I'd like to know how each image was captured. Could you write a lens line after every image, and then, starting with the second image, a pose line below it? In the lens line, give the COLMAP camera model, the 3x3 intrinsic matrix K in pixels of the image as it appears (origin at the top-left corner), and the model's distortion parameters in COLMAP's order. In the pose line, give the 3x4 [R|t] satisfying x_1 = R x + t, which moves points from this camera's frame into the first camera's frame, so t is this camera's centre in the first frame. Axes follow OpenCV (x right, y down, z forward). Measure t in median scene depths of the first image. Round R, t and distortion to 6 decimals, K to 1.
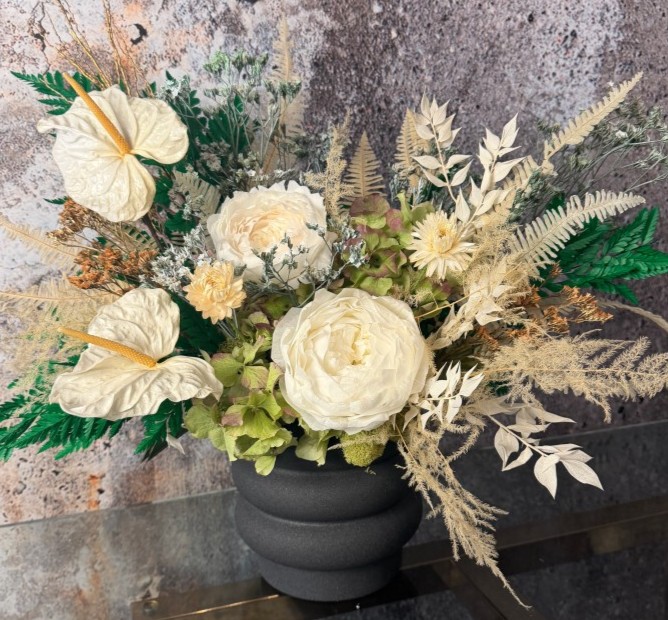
lens RADIAL K [[616.1, 0, 341.8], [0, 616.1, 296.2], [0, 0, 1]] dist [0.037179, -0.009281]
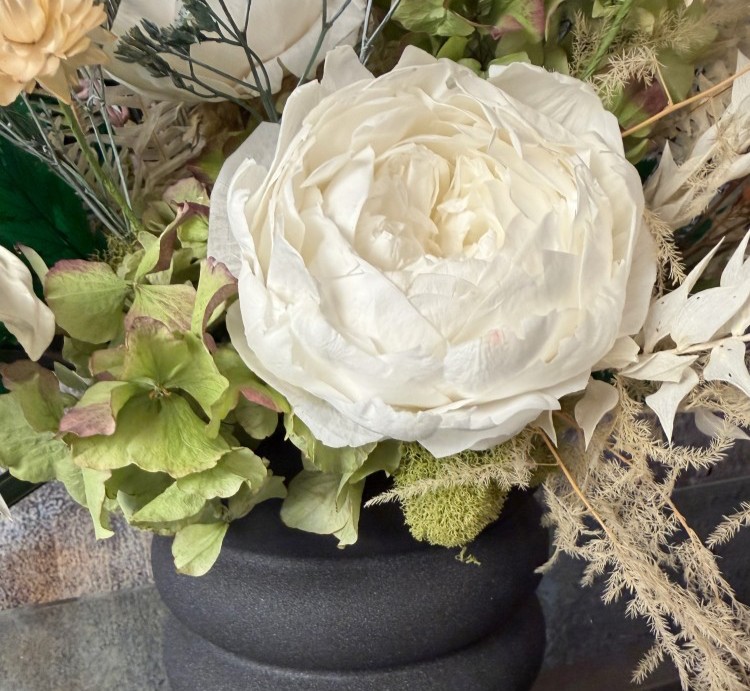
lens RADIAL K [[761.7, 0, 375.0], [0, 761.7, 345.5], [0, 0, 1]] dist [-0.013844, -0.002440]
pose [[0.999498, -0.010742, 0.029806, -0.029785], [0.009990, 0.999630, 0.025286, 0.141249], [-0.030067, -0.024975, 0.999236, 0.545294]]
